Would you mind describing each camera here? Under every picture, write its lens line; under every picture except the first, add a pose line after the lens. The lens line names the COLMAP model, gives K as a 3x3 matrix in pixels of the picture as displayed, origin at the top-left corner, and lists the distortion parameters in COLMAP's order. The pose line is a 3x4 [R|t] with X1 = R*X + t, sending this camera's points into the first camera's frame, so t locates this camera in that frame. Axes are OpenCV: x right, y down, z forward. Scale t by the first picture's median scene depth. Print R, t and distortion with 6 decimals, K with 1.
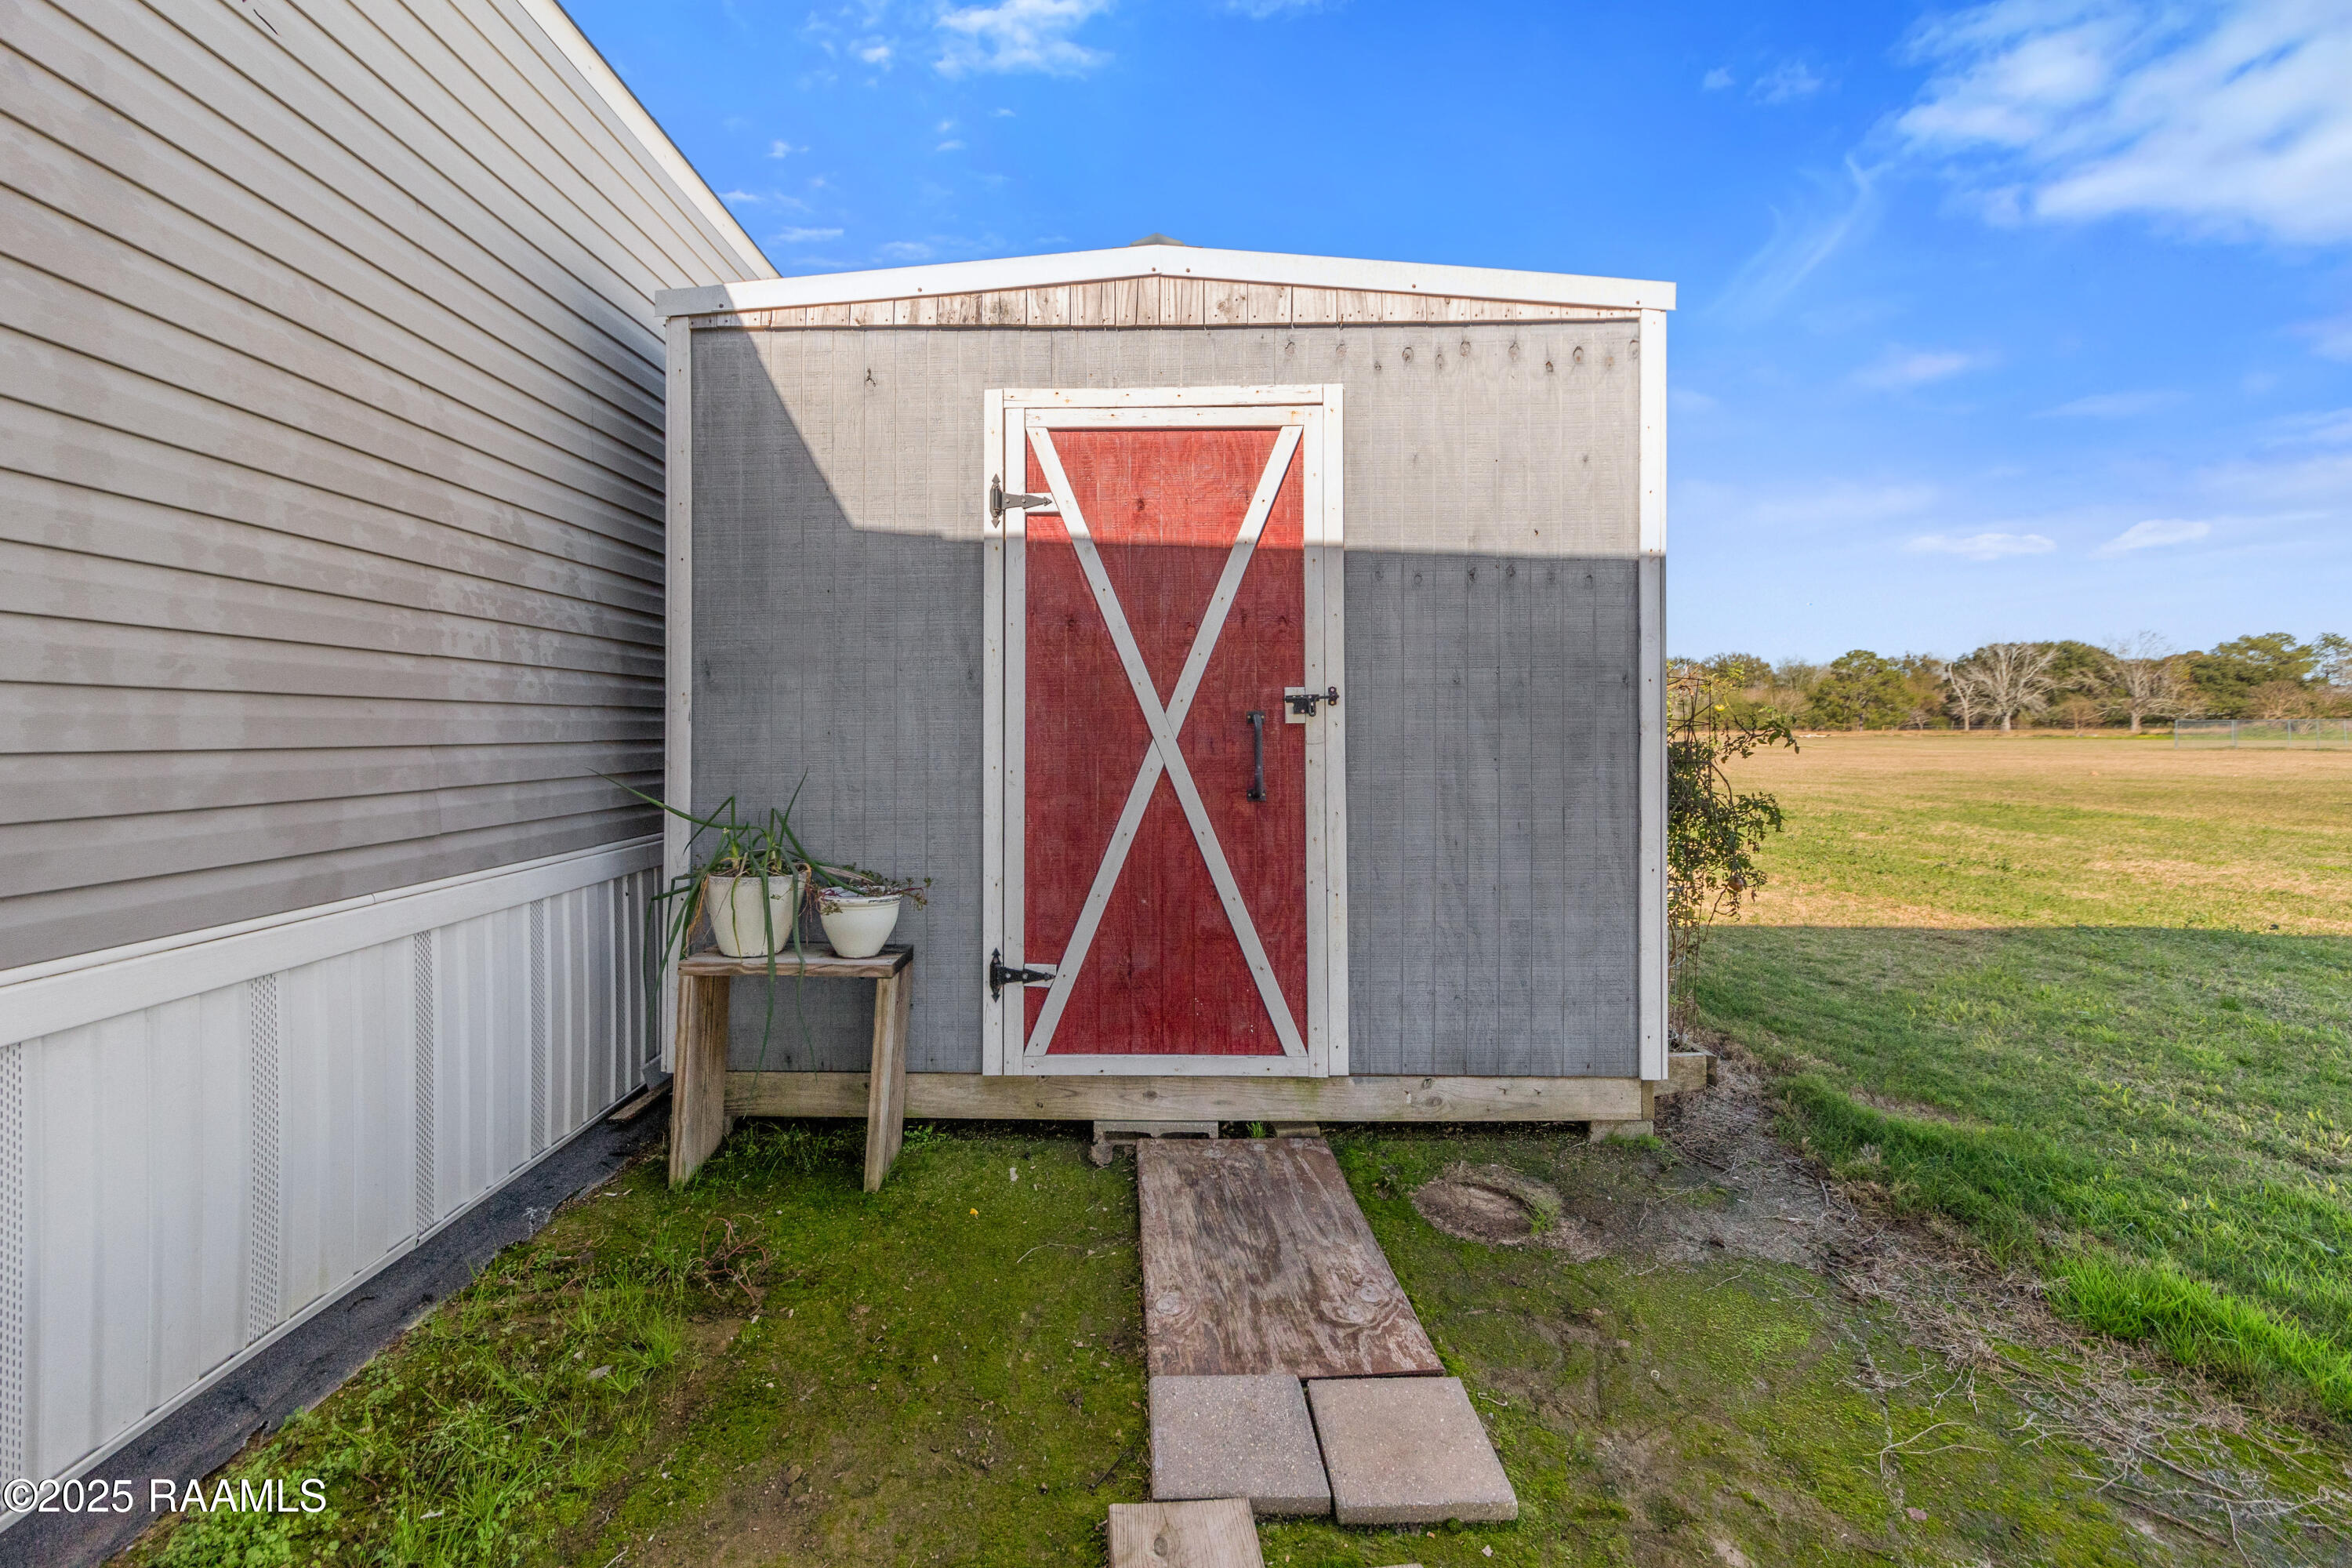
lens RADIAL K [[925.8, 0, 1160.7], [0, 925.8, 744.9], [0, 0, 1]] dist [-0.001992, 0.002553]
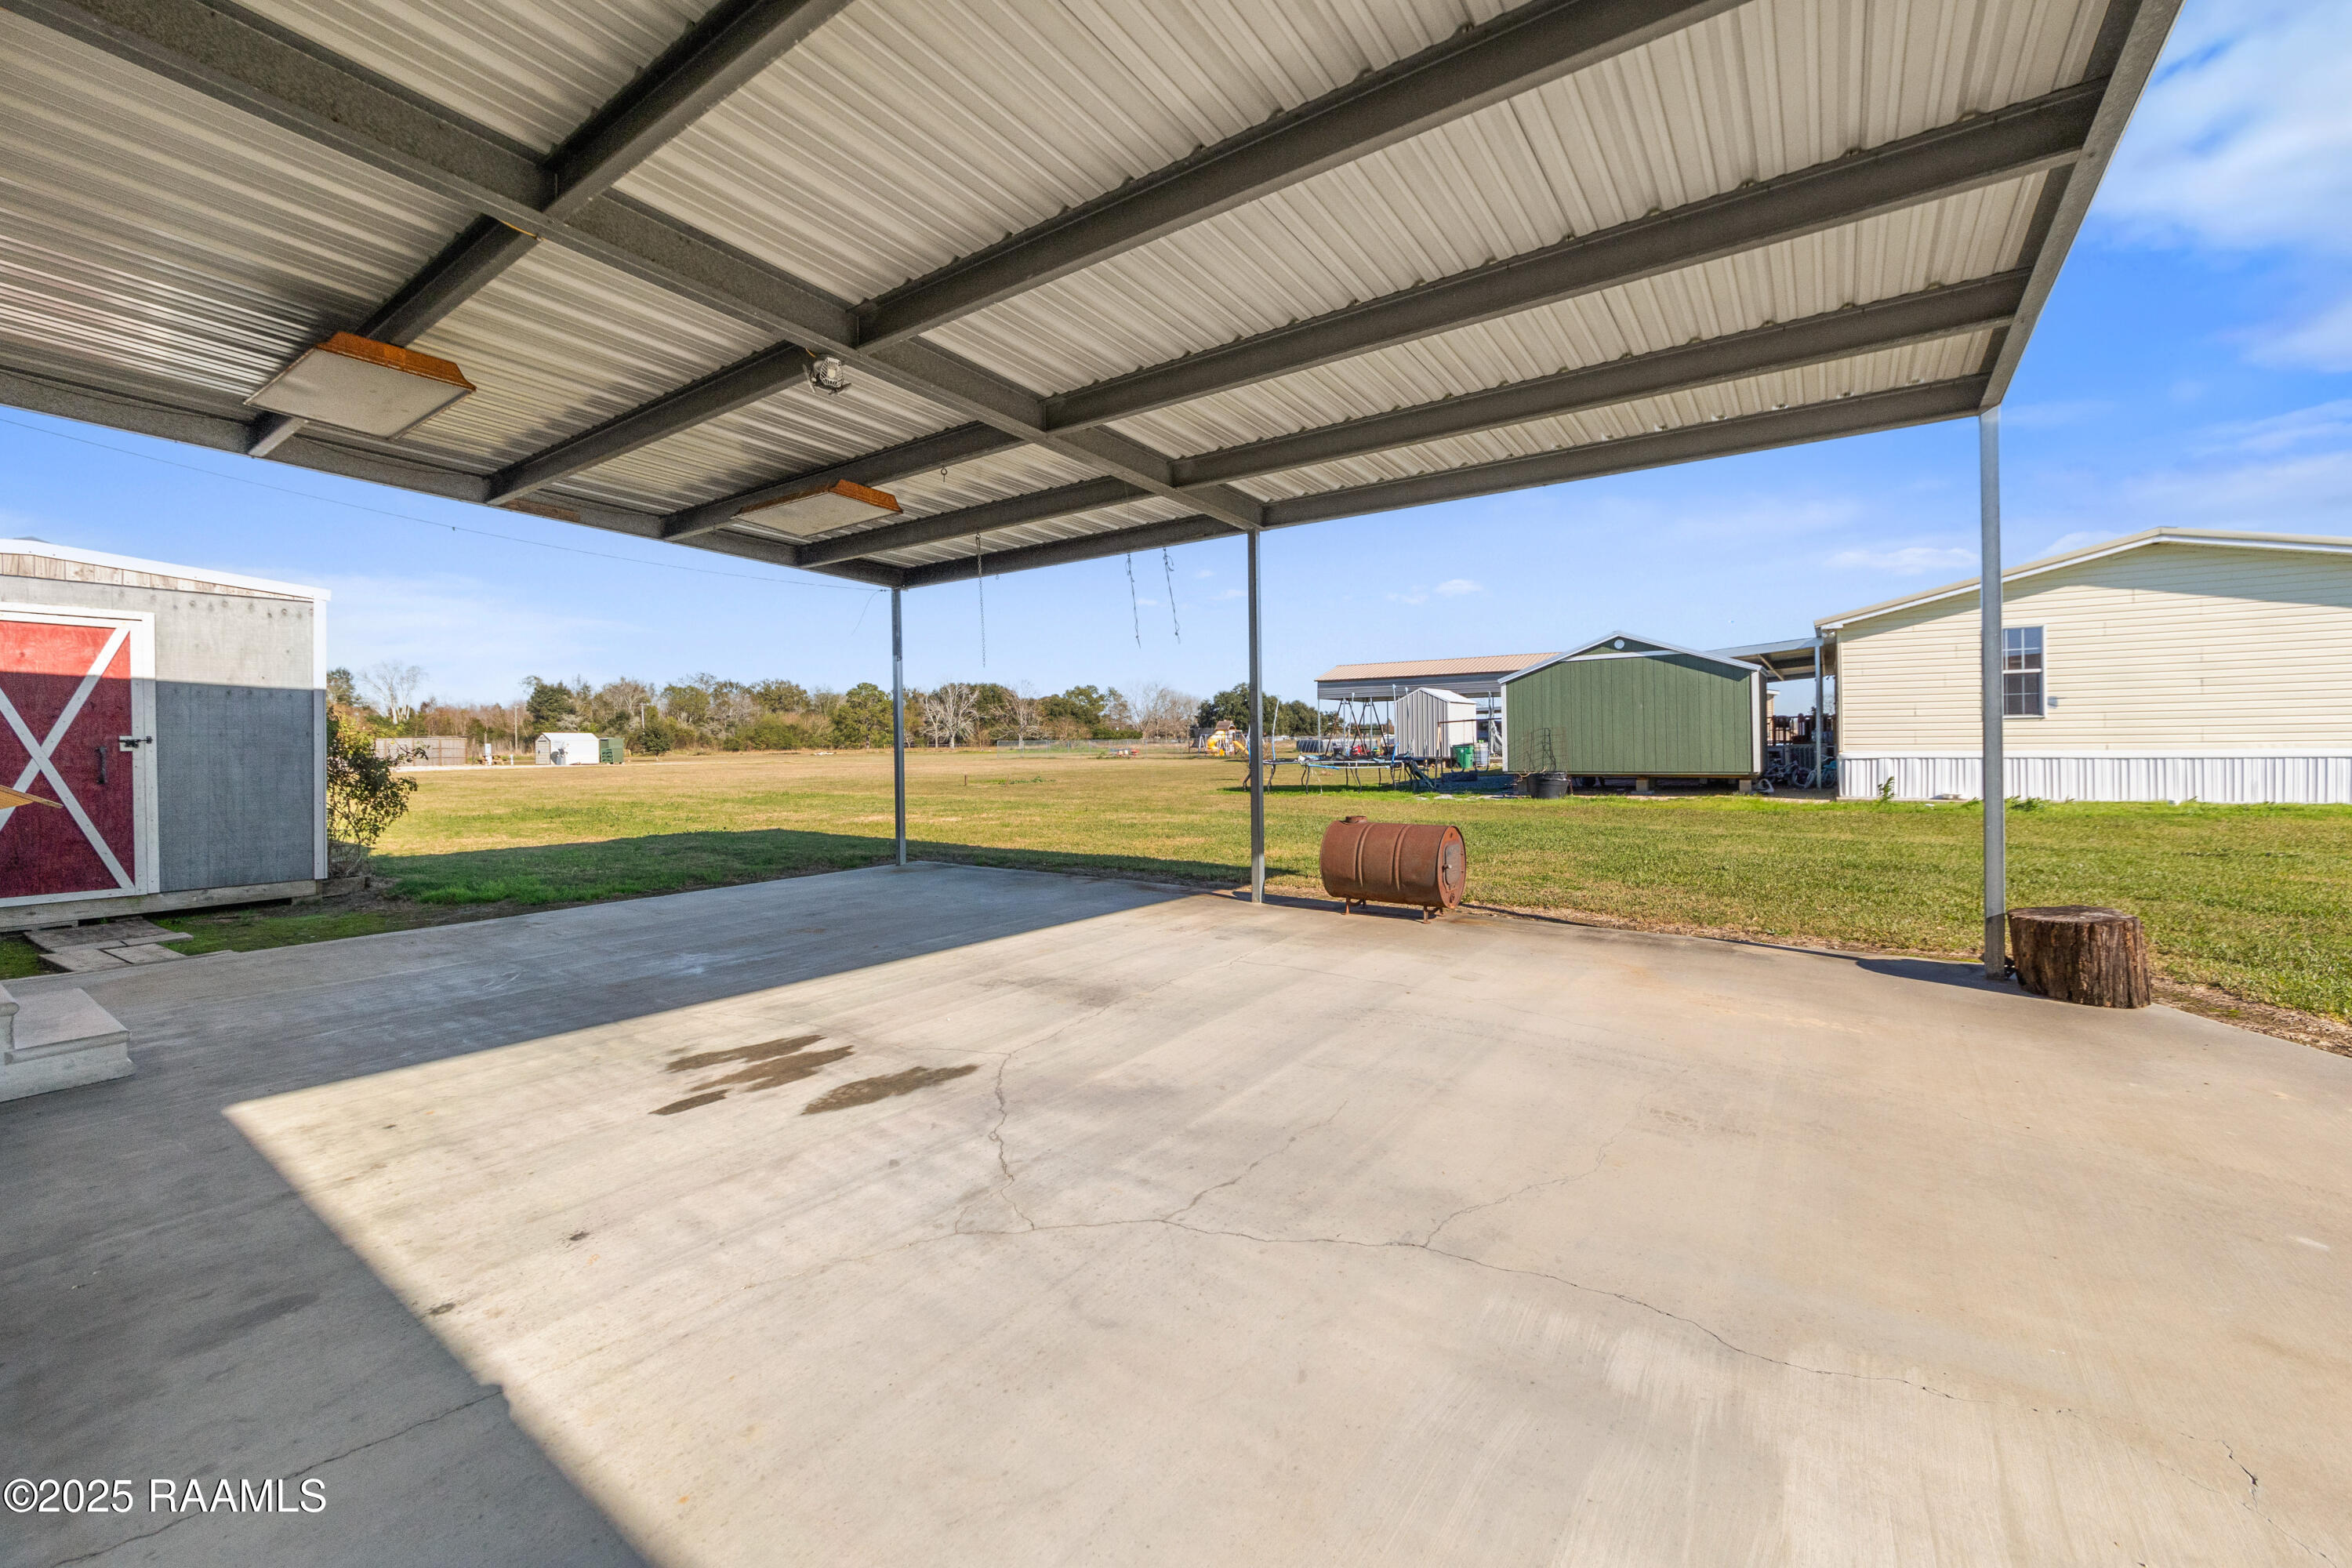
lens RADIAL K [[925.8, 0, 1160.7], [0, 925.8, 744.9], [0, 0, 1]] dist [-0.001992, 0.002553]
pose [[0.590723, -0.003009, 0.806869, -0.212337], [0.020109, 0.999737, -0.010994, 0.041883], [-0.806624, 0.022720, 0.590629, -2.610548]]
